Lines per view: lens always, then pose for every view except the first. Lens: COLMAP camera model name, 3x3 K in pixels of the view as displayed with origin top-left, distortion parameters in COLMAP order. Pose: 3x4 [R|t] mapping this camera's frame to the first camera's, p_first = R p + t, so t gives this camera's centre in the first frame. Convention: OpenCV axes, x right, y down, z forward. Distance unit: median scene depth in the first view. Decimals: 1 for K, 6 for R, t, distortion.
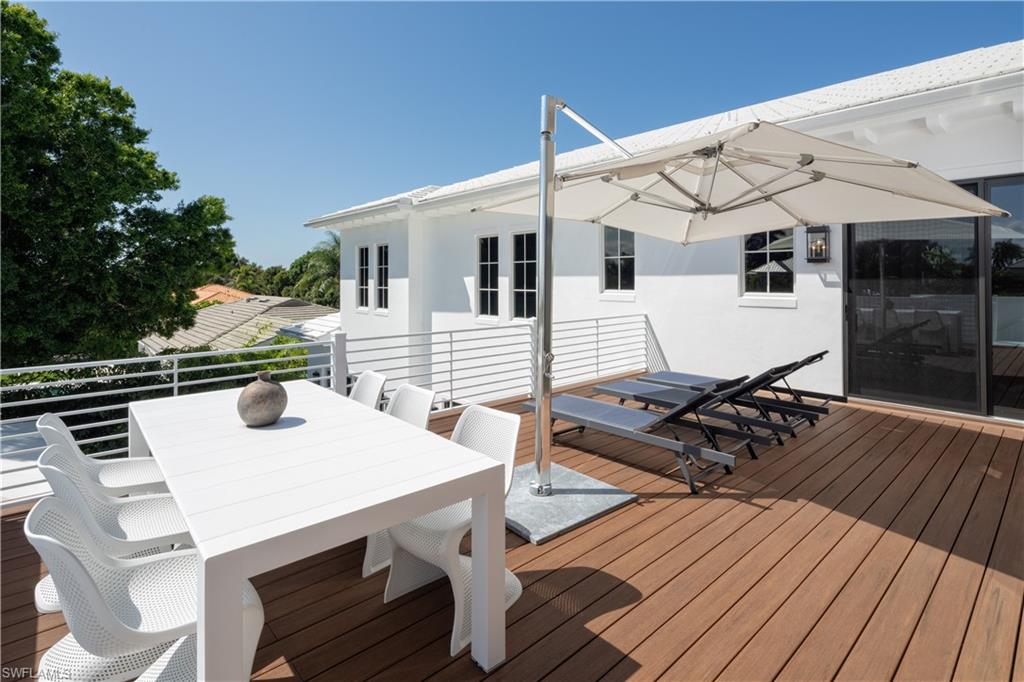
lens RADIAL K [[492.7, 0, 512.0], [0, 492.7, 341.0], [0, 0, 1]] dist [0.001685, 0.000454]
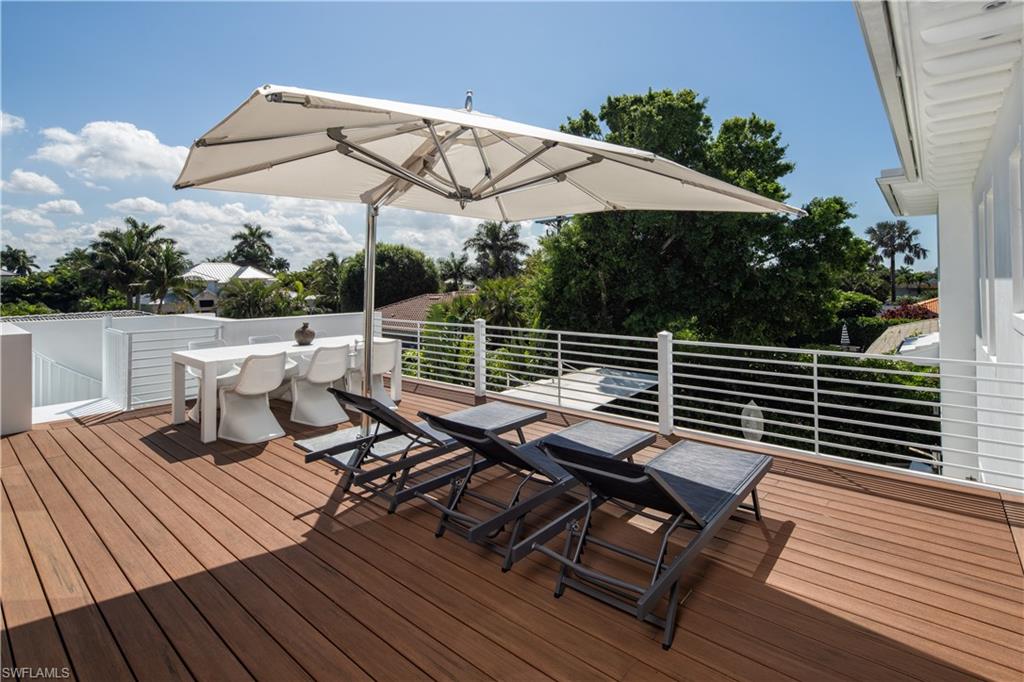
lens RADIAL K [[492.7, 0, 512.0], [0, 492.7, 341.0], [0, 0, 1]] dist [0.001685, 0.000454]
pose [[0.139656, 0.115637, -0.983425, 1.458665], [-0.113631, 0.988468, 0.100093, -0.153611], [0.983659, 0.097769, 0.151185, 1.199967]]
